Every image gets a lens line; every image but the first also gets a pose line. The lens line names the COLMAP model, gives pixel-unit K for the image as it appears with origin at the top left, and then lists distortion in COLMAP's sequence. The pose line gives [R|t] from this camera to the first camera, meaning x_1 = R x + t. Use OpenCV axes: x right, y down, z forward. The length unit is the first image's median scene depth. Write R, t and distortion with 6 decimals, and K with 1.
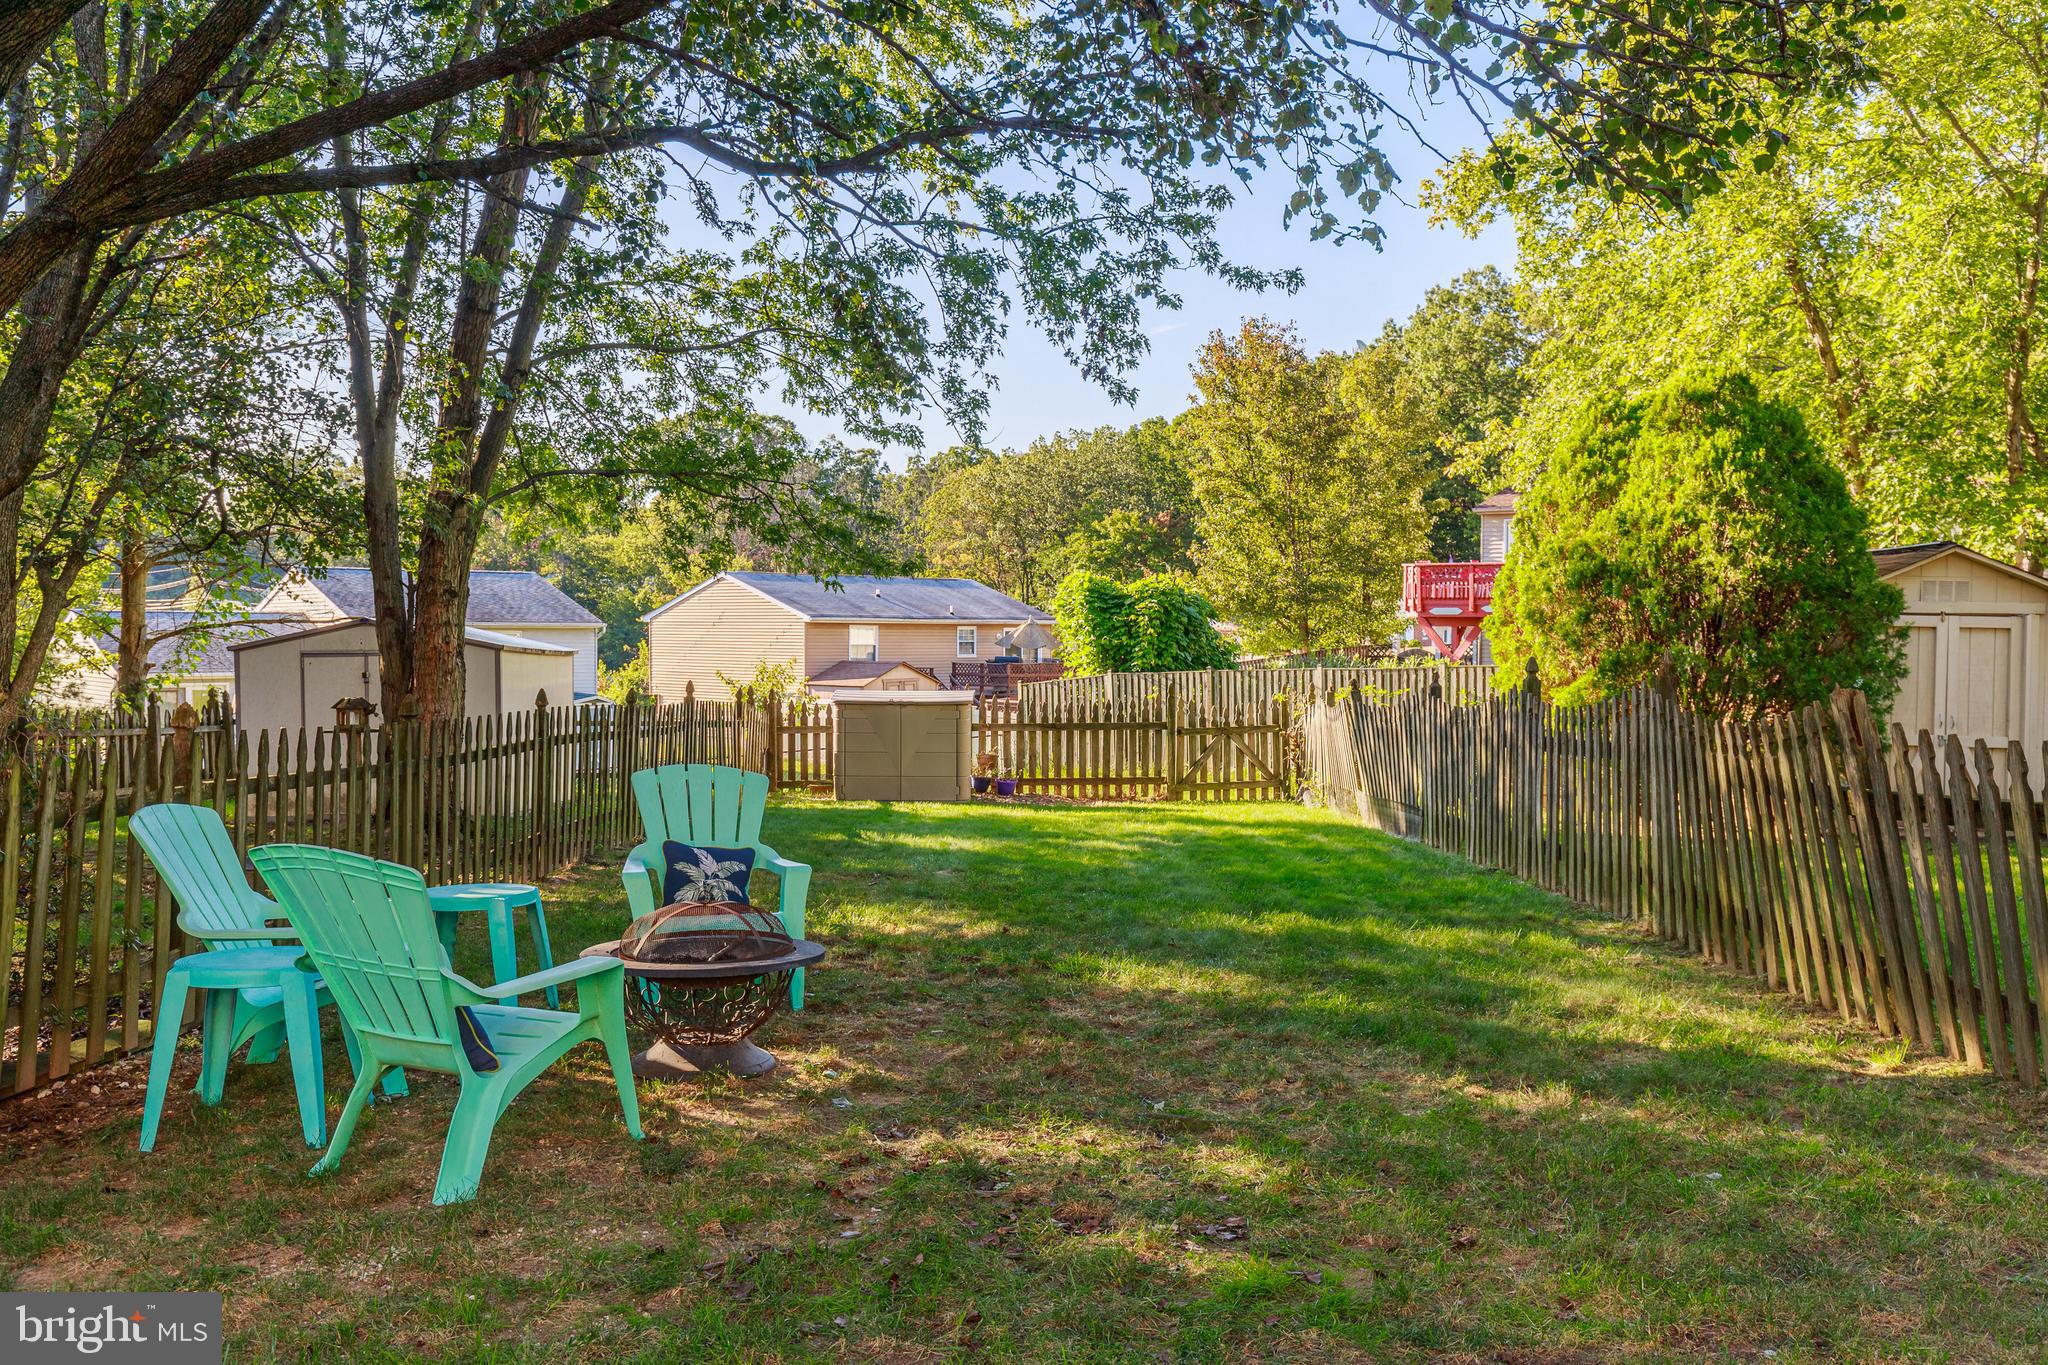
lens RADIAL K [[1807.4, 0, 1024.0], [0, 1807.4, 682.5], [0, 0, 1]] dist [0.121918, -0.000441]
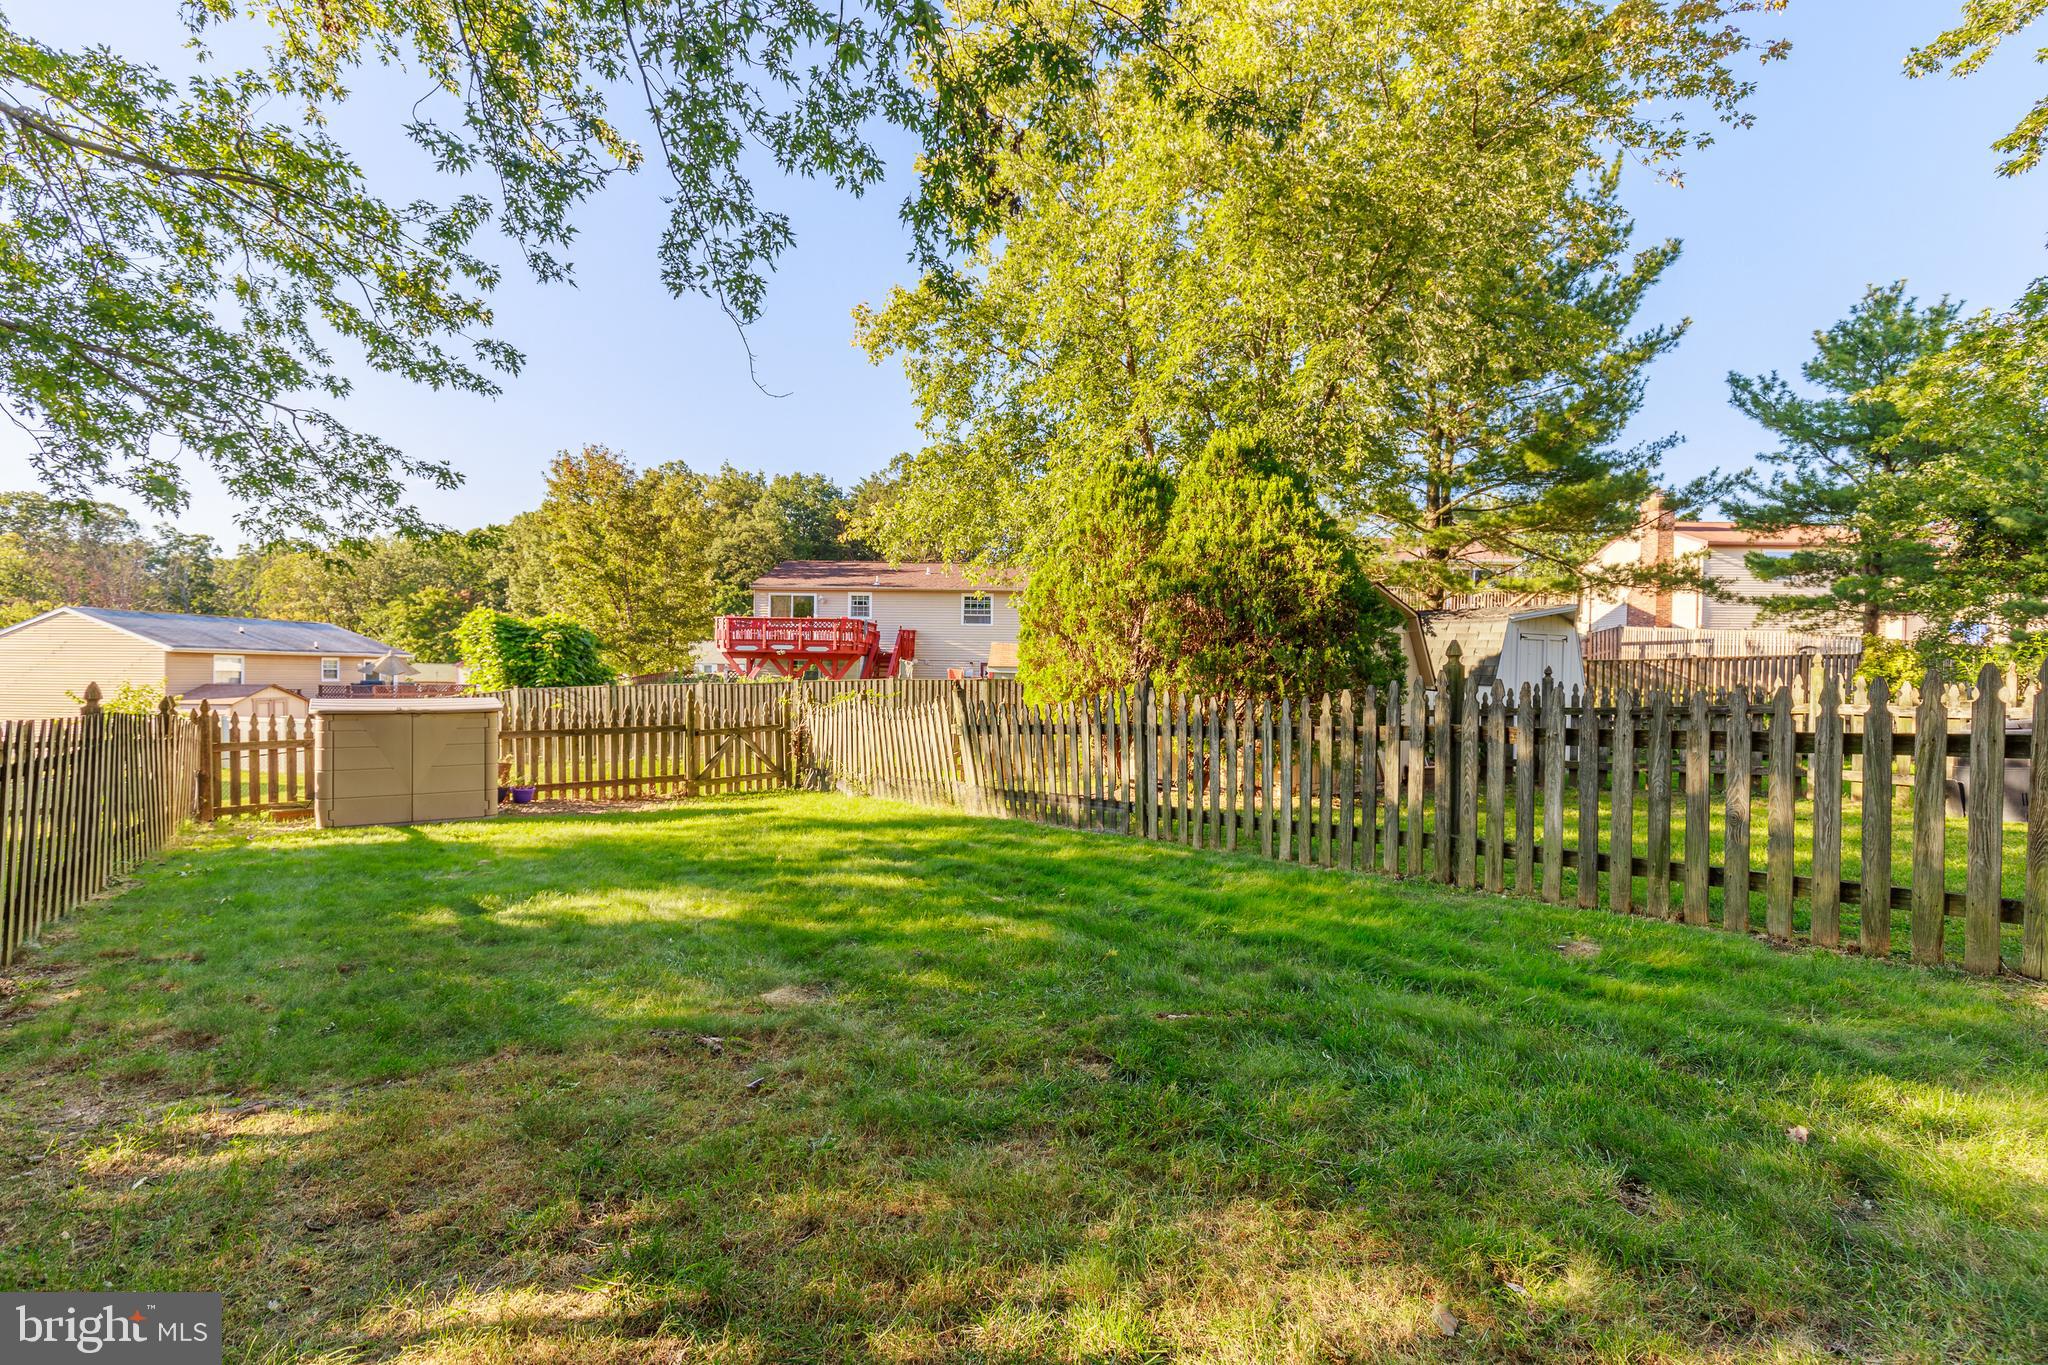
lens RADIAL K [[945.8, 0, 1039.0], [0, 945.8, 692.7], [0, 0, 1]] dist [0.015286, -0.000410]
pose [[0.803811, -0.008642, 0.594822, -0.090890], [0.012156, 0.999924, -0.001899, 0.005966], [-0.594761, 0.008756, 0.803855, 0.403541]]
